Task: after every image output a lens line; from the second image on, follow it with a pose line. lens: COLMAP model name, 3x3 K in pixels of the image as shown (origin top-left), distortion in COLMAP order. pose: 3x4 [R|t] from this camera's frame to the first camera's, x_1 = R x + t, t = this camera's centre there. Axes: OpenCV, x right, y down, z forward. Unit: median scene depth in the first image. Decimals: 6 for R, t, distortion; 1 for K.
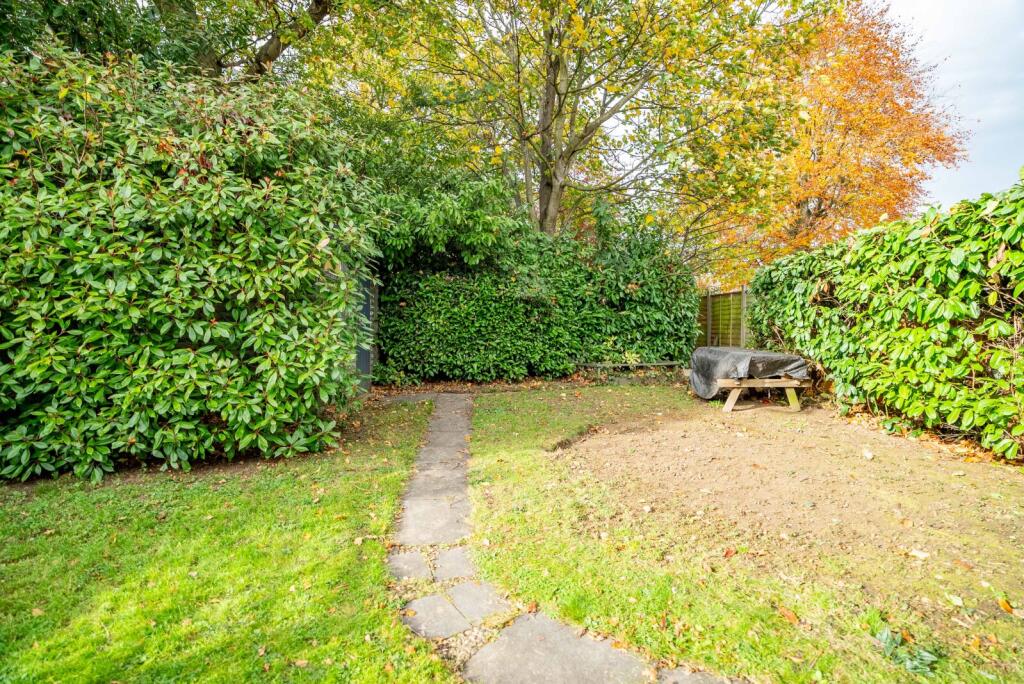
lens RADIAL K [[485.8, 0, 516.2], [0, 485.8, 340.6], [0, 0, 1]] dist [-0.067692, 0.028651]
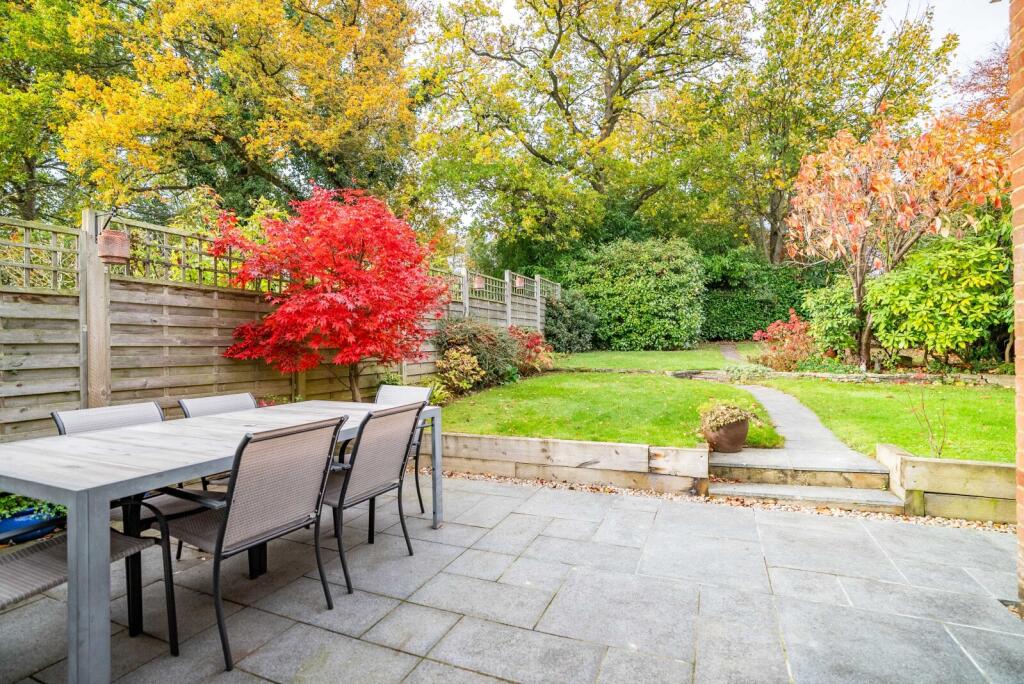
lens RADIAL K [[485.8, 0, 516.2], [0, 485.8, 340.6], [0, 0, 1]] dist [-0.067692, 0.028651]
pose [[0.891382, -0.004848, -0.453227, 0.012845], [0.006533, 0.999976, 0.002152, 0.075903], [0.453206, -0.004879, 0.891393, -1.307626]]
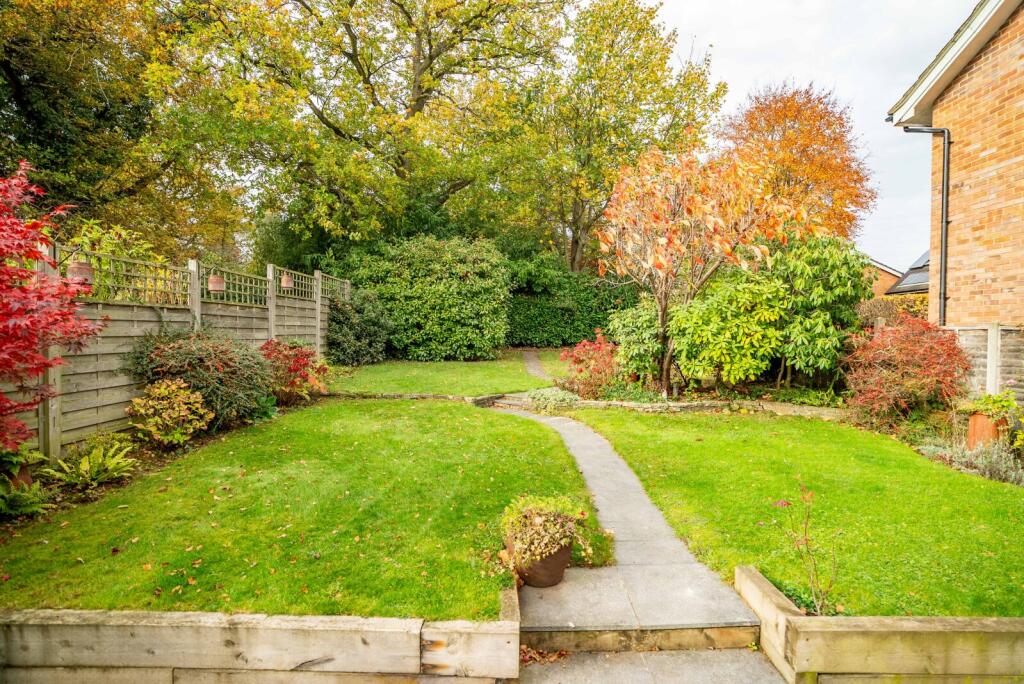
lens RADIAL K [[485.8, 0, 516.2], [0, 485.8, 340.6], [0, 0, 1]] dist [-0.067692, 0.028651]
pose [[0.996817, 0.021125, -0.076869, -0.013461], [-0.019747, 0.999631, 0.018637, 0.019951], [0.077234, -0.017060, 0.996867, -1.105608]]
